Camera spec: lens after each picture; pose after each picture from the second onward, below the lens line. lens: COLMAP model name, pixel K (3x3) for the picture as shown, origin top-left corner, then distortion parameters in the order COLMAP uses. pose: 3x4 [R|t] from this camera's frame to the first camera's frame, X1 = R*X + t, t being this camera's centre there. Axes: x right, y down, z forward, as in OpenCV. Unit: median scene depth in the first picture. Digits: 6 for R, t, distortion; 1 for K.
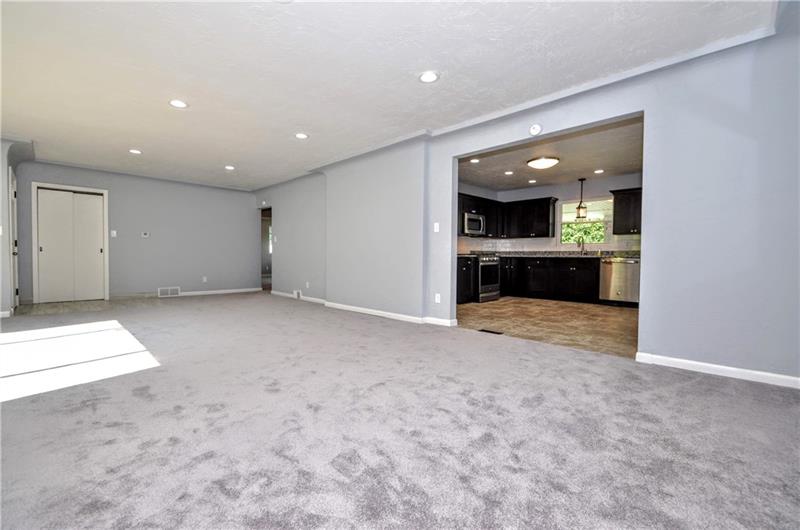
lens RADIAL K [[350.2, 0, 400.0], [0, 350.2, 265.0], [0, 0, 1]] dist [0.003391, -0.010443]
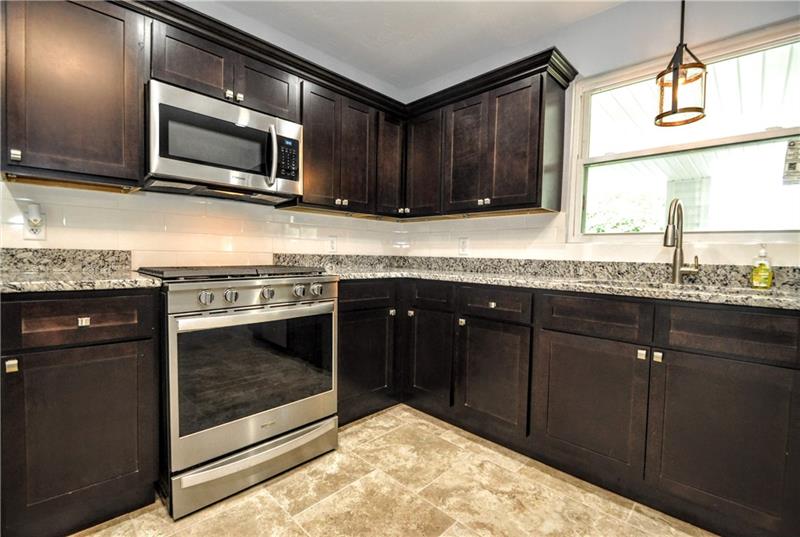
lens RADIAL K [[365.8, 0, 382.5], [0, 365.8, 268.7], [0, 0, 1]] dist [-0.003935, -0.000766]
pose [[0.999642, 0.016827, -0.020781, 0.326368], [-0.016652, 0.999825, 0.008576, -0.035485], [0.020921, -0.008227, 0.999747, 0.753287]]
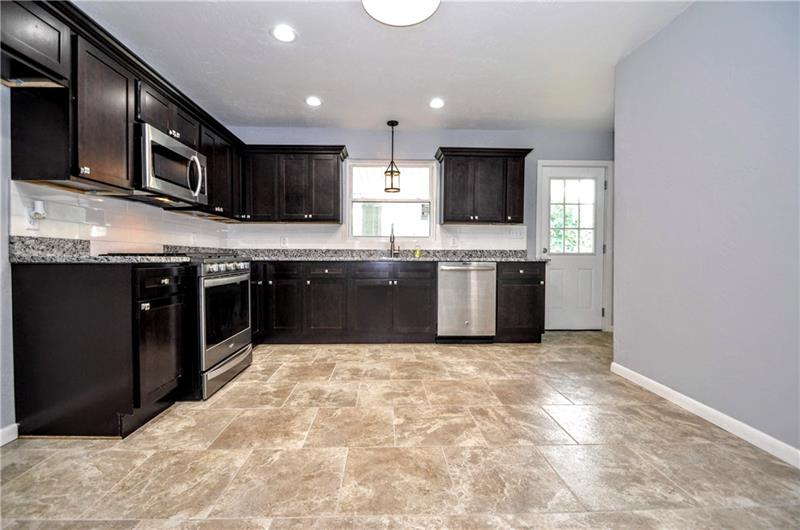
lens RADIAL K [[350.2, 0, 400.0], [0, 350.2, 265.0], [0, 0, 1]] dist [0.003391, -0.010443]
pose [[0.687690, -0.018923, 0.725758, 0.109767], [0.022188, 0.999741, 0.005043, -0.016960], [-0.725665, 0.012635, 0.687932, 0.599556]]
